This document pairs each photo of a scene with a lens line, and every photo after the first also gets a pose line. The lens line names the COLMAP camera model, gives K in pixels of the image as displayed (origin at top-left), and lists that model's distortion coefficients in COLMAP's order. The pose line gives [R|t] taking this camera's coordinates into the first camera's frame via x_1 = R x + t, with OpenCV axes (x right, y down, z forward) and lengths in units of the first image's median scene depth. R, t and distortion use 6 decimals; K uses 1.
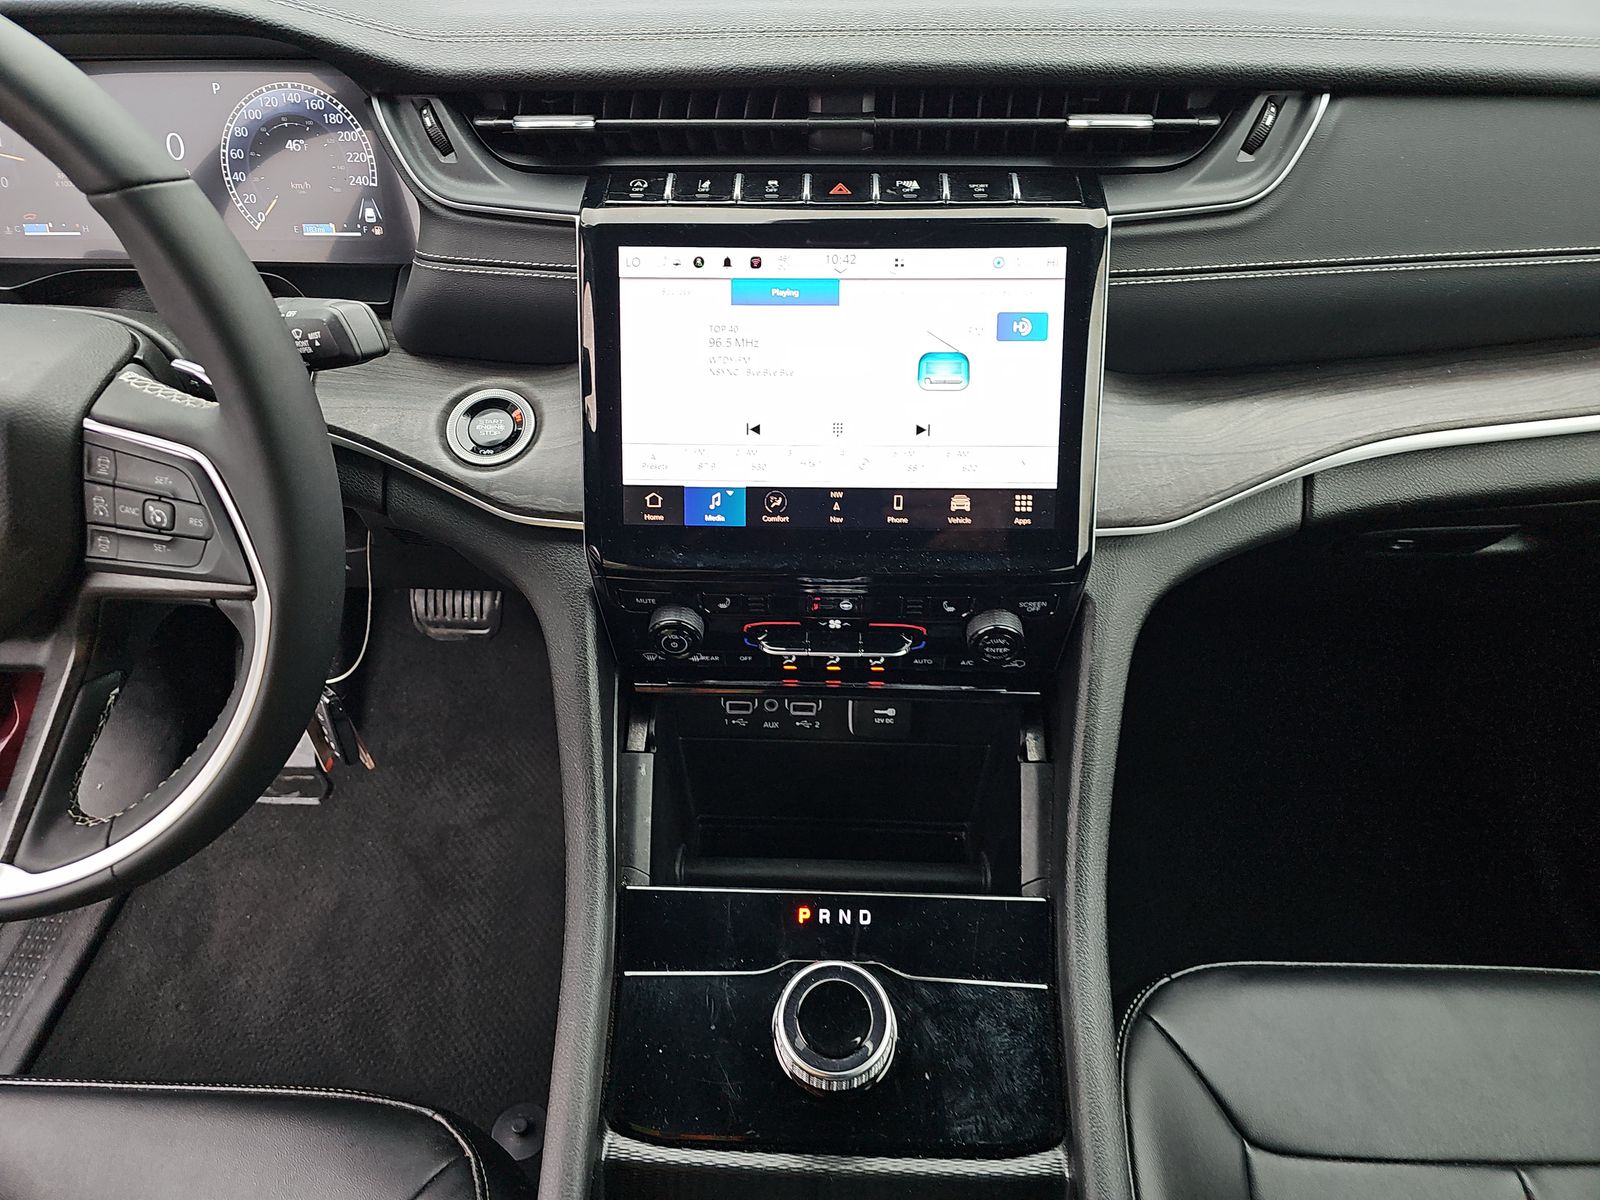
lens RADIAL K [[1092.2, 0, 800.0], [0, 1092.2, 600.0], [0, 0, 1]] dist [0.050795, -0.028398]
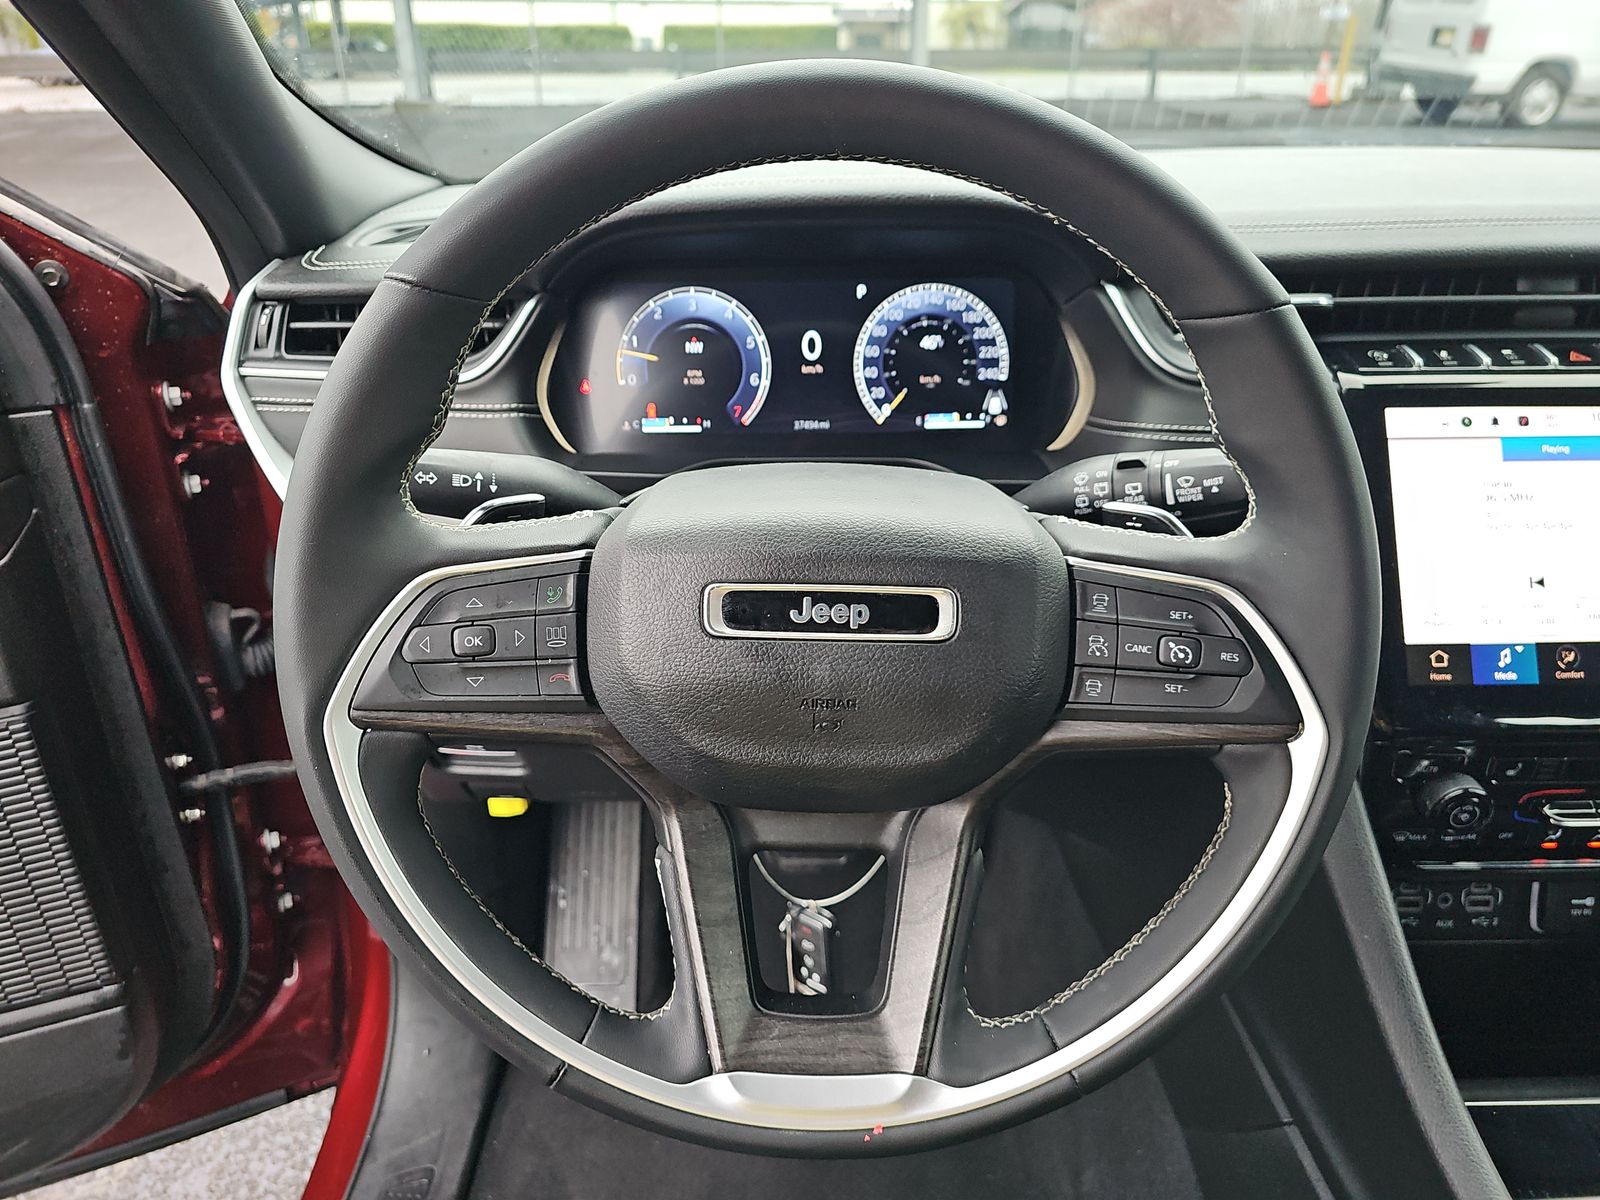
lens RADIAL K [[1118.1, 0, 800.0], [0, 1118.1, 600.0], [0, 0, 1]] dist [0.107265, -0.103064]
pose [[0.996891, -0.017997, 0.076713, -0.755966], [0.036102, 0.969690, -0.241656, 0.078385], [-0.070039, 0.243674, 0.967325, 0.067505]]
